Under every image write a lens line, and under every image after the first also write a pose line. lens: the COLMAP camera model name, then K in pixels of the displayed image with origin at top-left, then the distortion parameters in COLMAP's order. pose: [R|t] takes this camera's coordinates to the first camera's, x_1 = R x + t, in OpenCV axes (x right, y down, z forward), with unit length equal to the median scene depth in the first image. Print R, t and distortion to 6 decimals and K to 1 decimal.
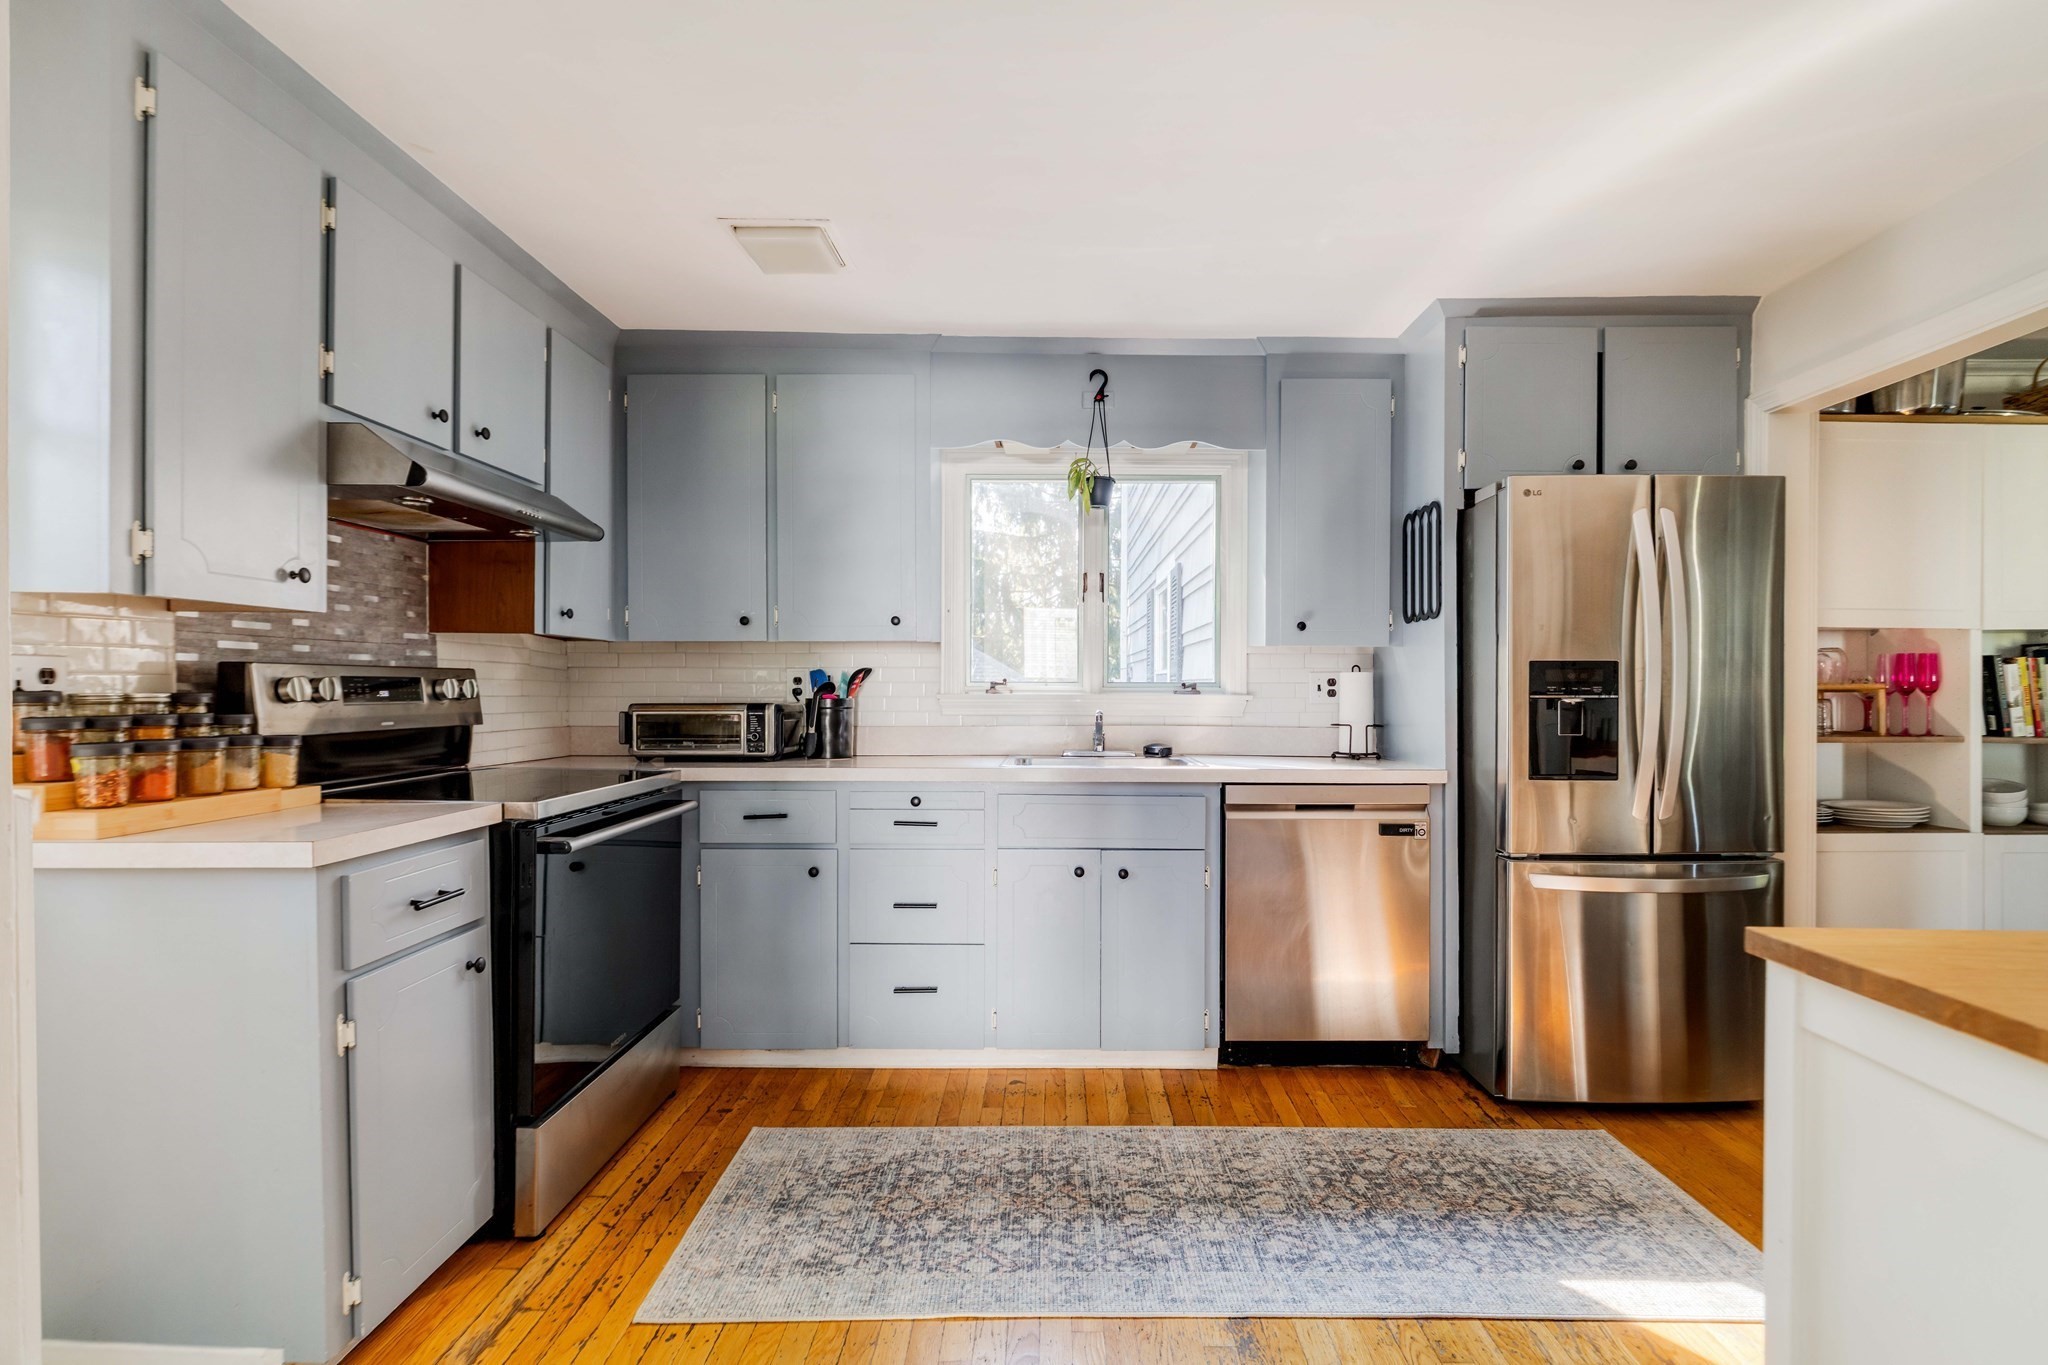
lens RADIAL K [[996.2, 0, 1024.0], [0, 996.2, 682.5], [0, 0, 1]] dist [0.000796, 0.000028]
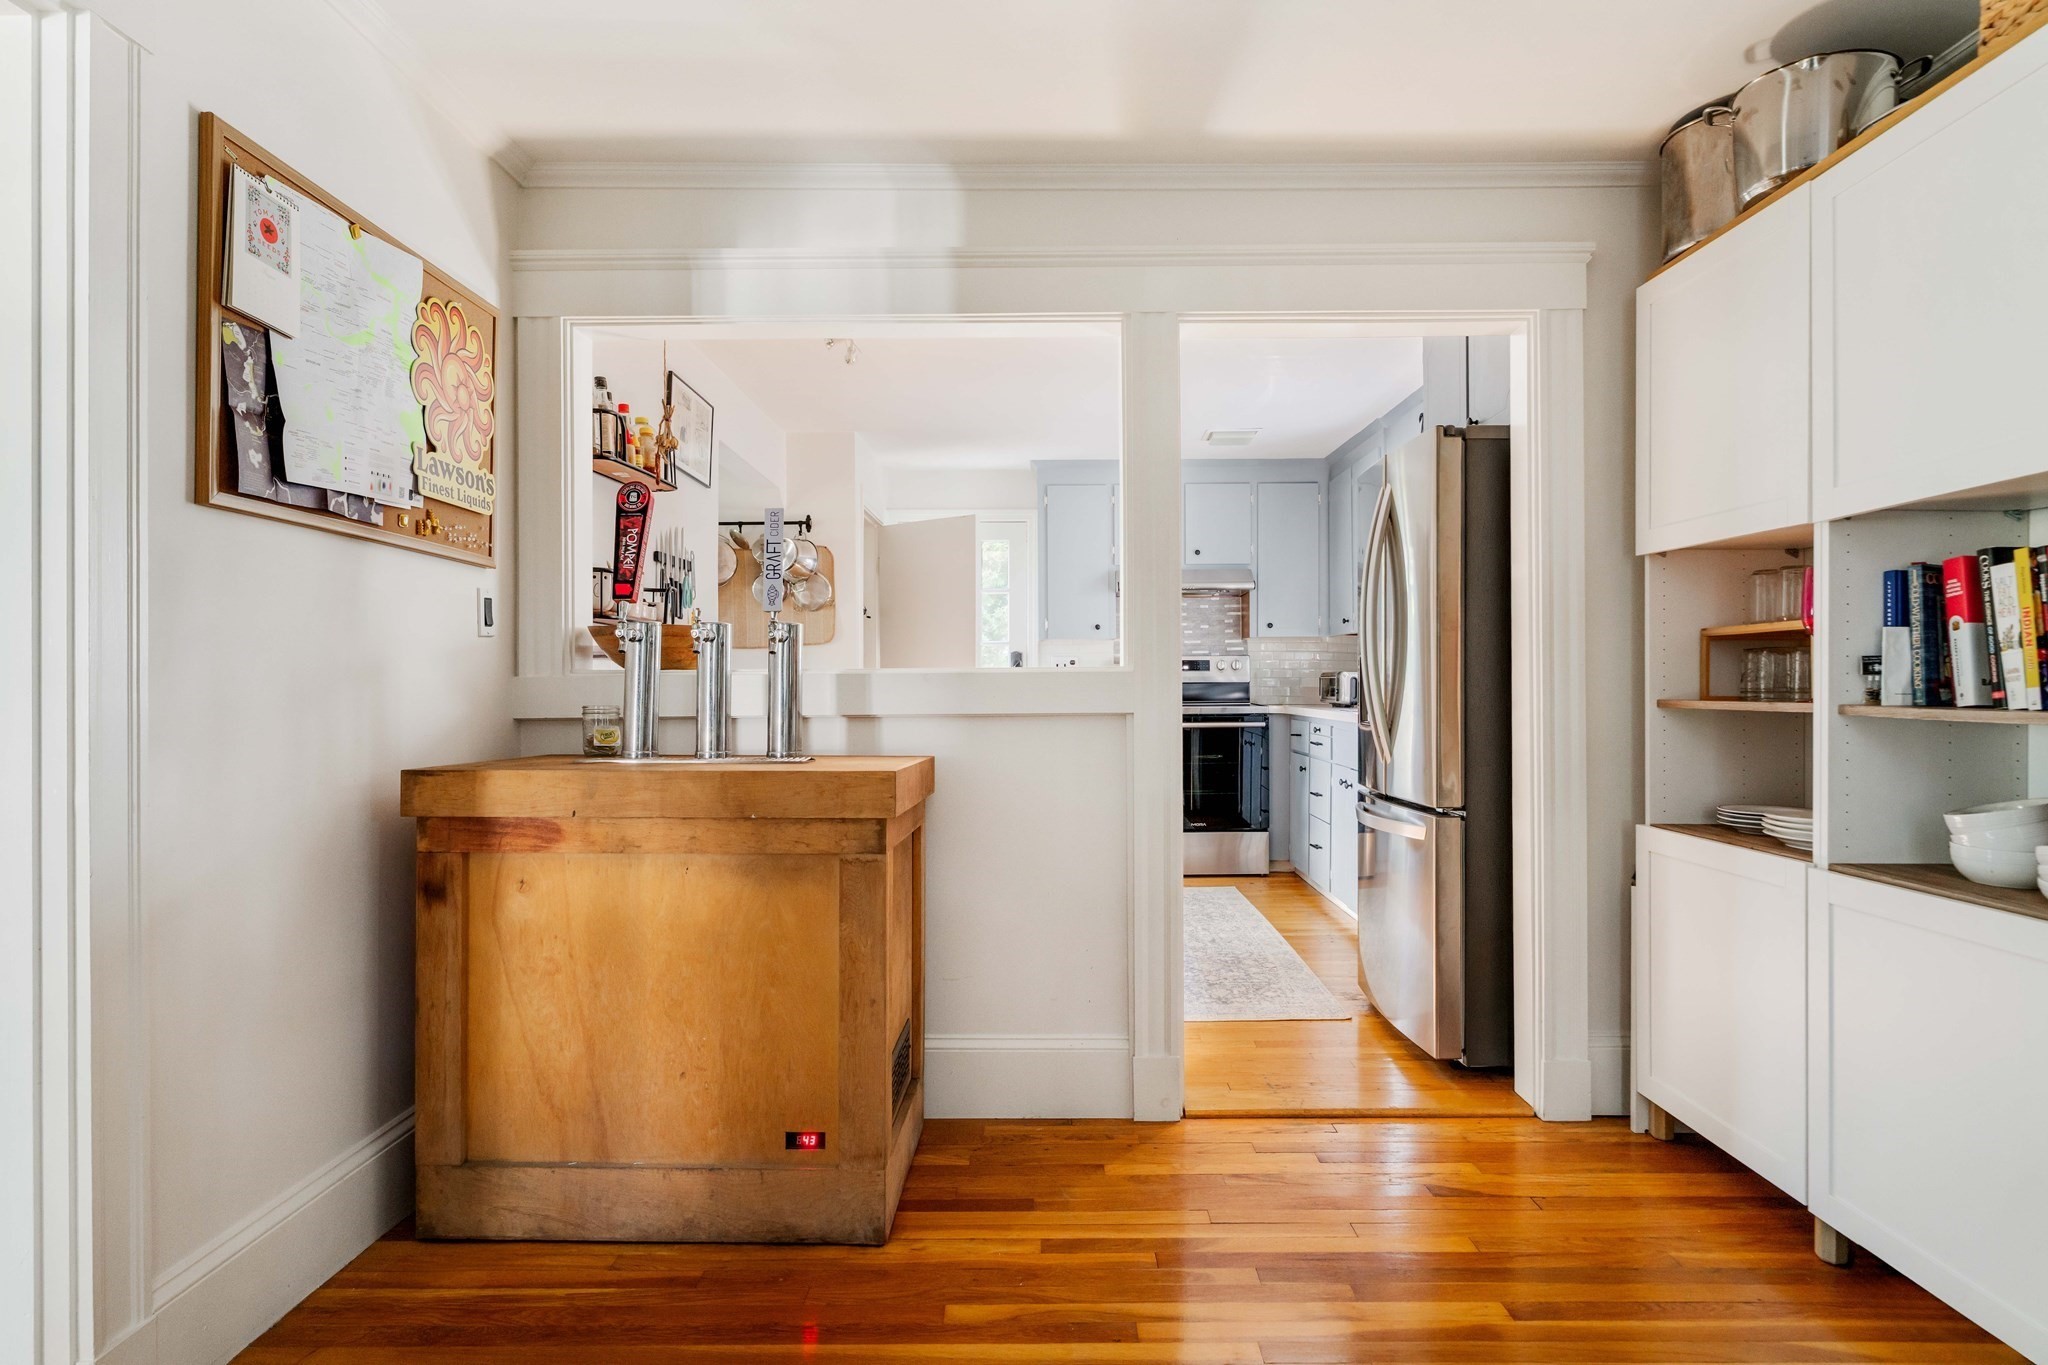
lens RADIAL K [[996.2, 0, 1024.0], [0, 996.2, 682.5], [0, 0, 1]] dist [0.000796, 0.000028]
pose [[0.011231, 0.000904, -0.999937, 1.901343], [0.011091, 0.999938, 0.001029, 0.044587], [0.999875, -0.011102, 0.011220, 0.638677]]
